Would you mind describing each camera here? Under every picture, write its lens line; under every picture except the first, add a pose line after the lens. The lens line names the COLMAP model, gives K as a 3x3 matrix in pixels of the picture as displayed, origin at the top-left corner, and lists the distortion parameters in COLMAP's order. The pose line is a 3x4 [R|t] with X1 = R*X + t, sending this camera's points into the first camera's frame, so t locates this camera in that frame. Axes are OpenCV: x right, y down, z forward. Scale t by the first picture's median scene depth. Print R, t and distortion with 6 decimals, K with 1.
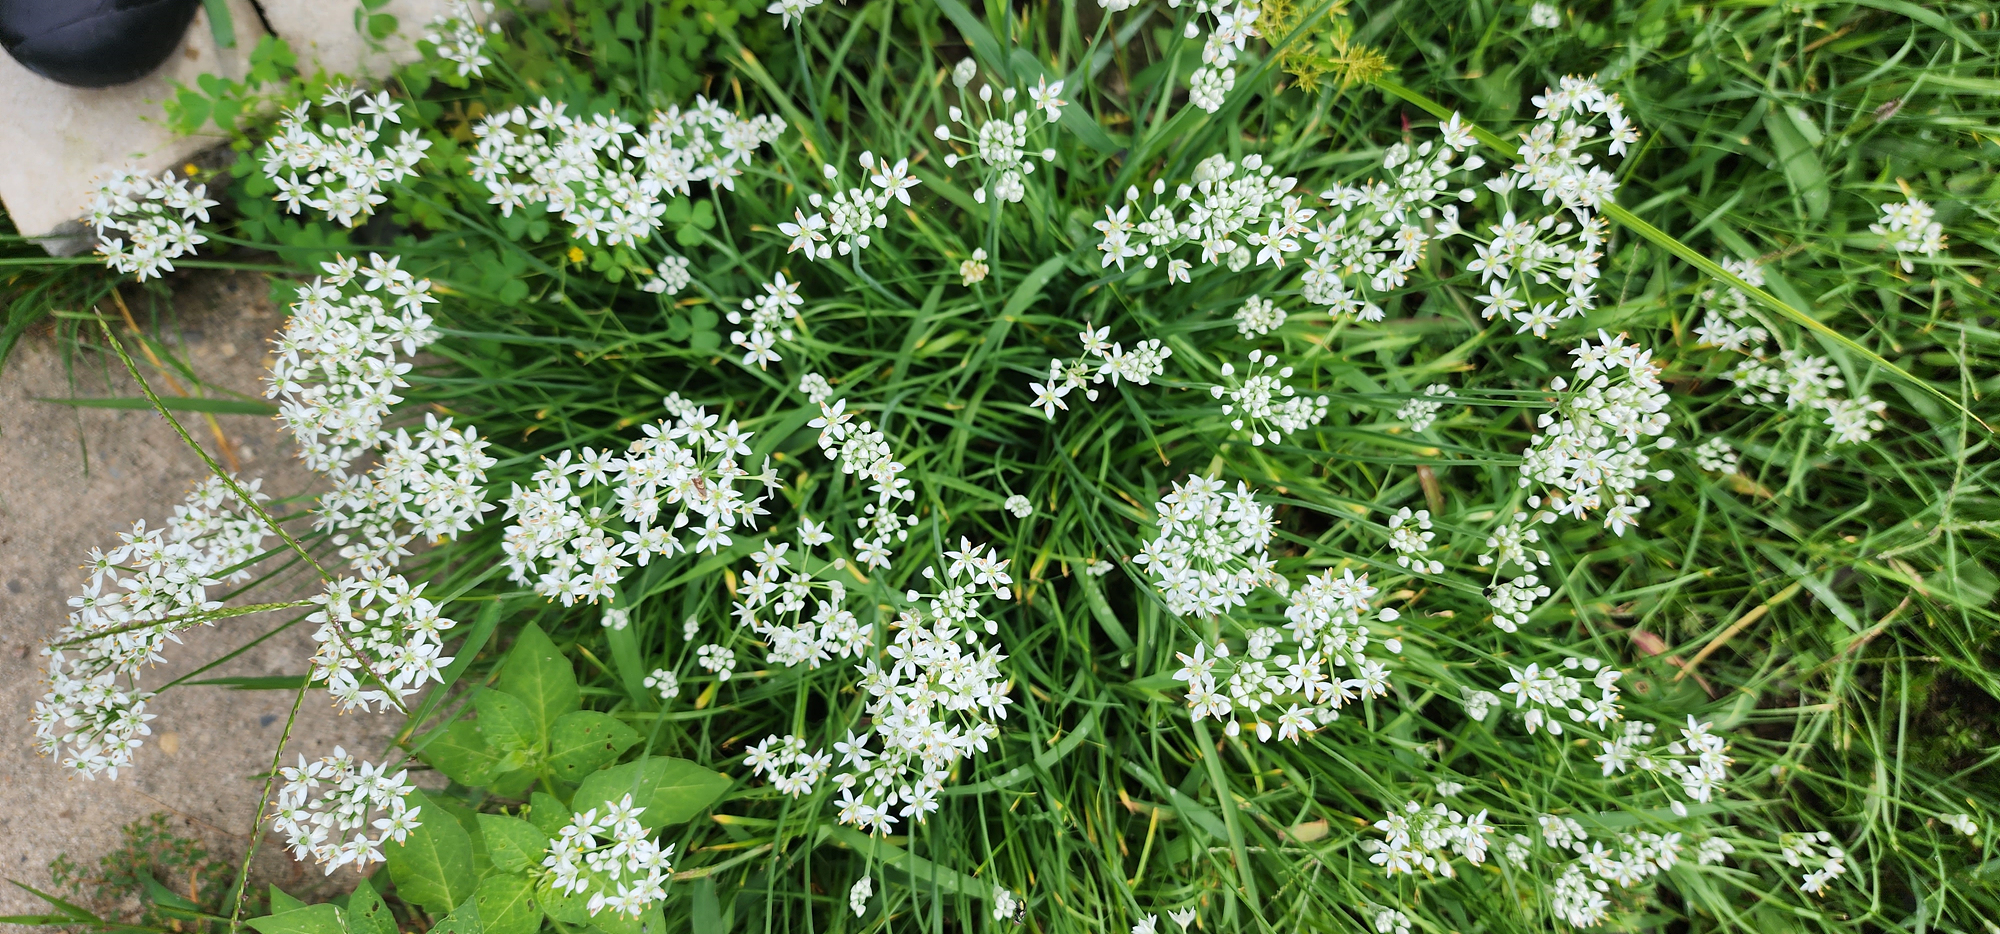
lens RADIAL K [[1471.4, 0, 1000.0], [0, 1471.4, 467.0], [0, 0, 1]] dist [0.004789, 0.006259]
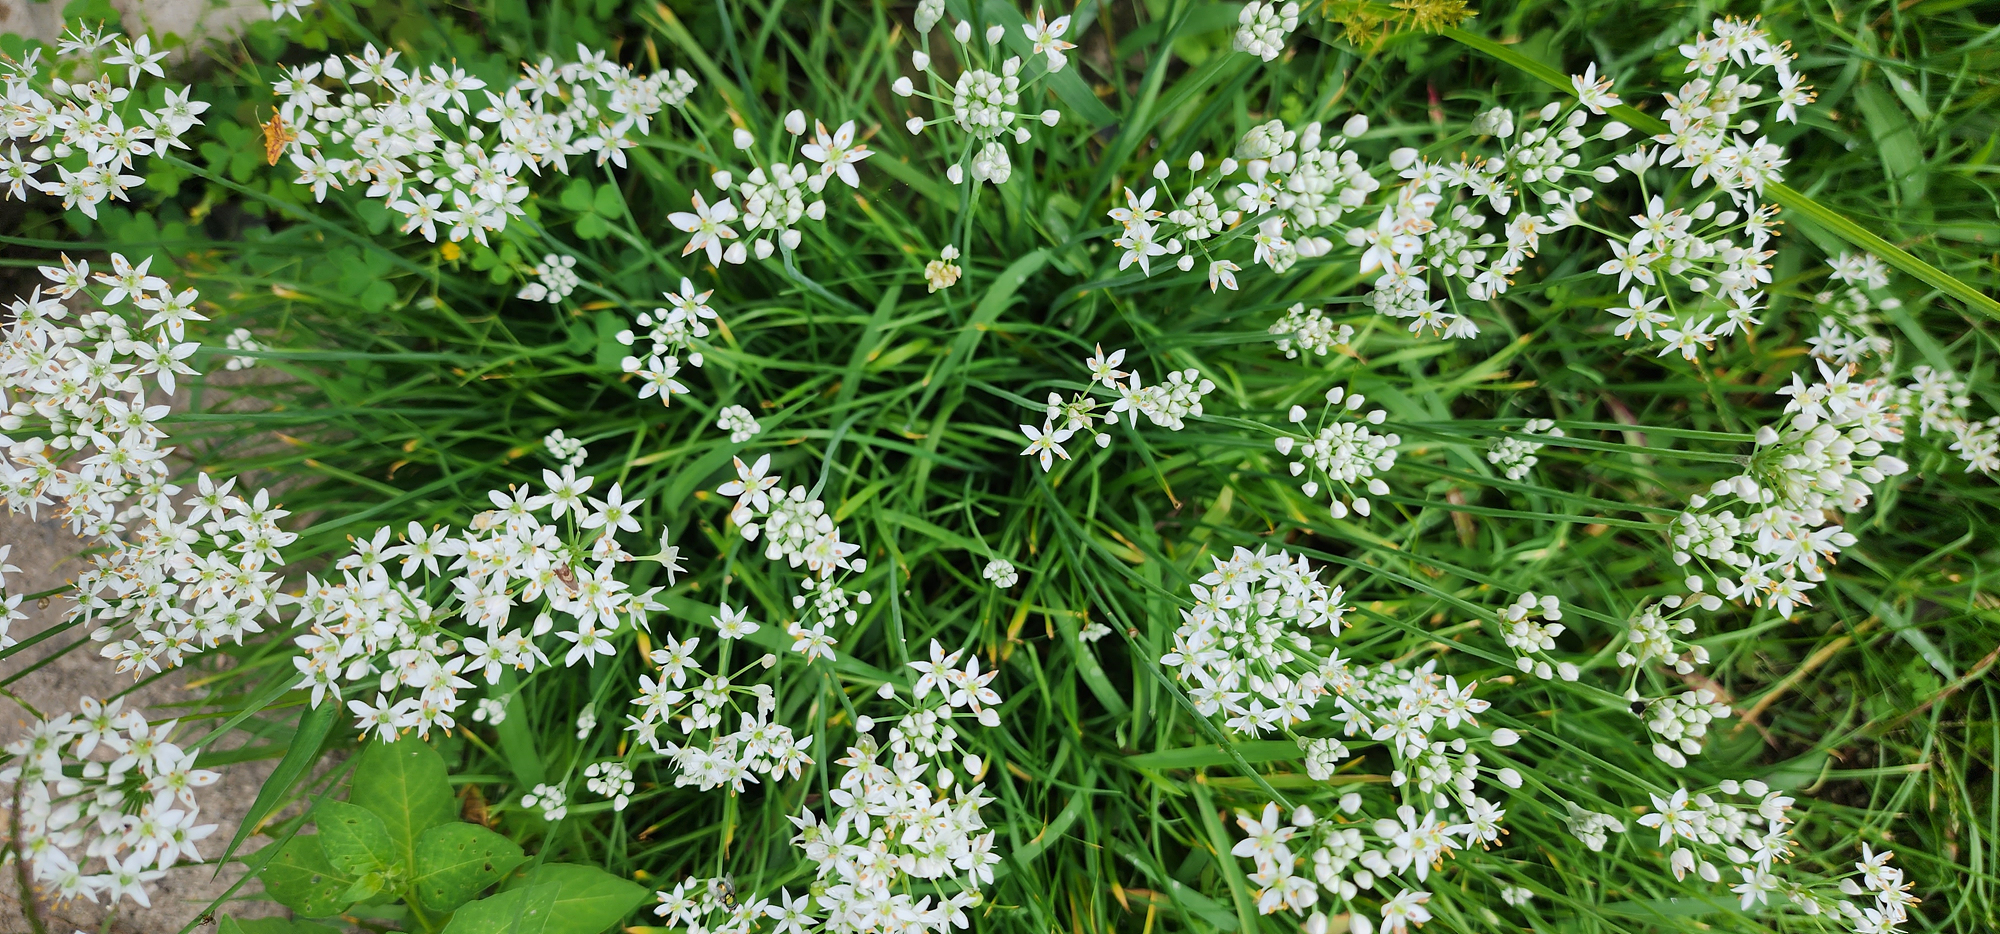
lens RADIAL K [[1471.4, 0, 1000.0], [0, 1471.4, 467.0], [0, 0, 1]] dist [0.004789, 0.006259]
pose [[0.999490, -0.005928, 0.031394, -0.013679], [0.005679, 0.999952, 0.007995, -0.041869], [-0.031439, -0.007813, 0.999475, 0.250745]]
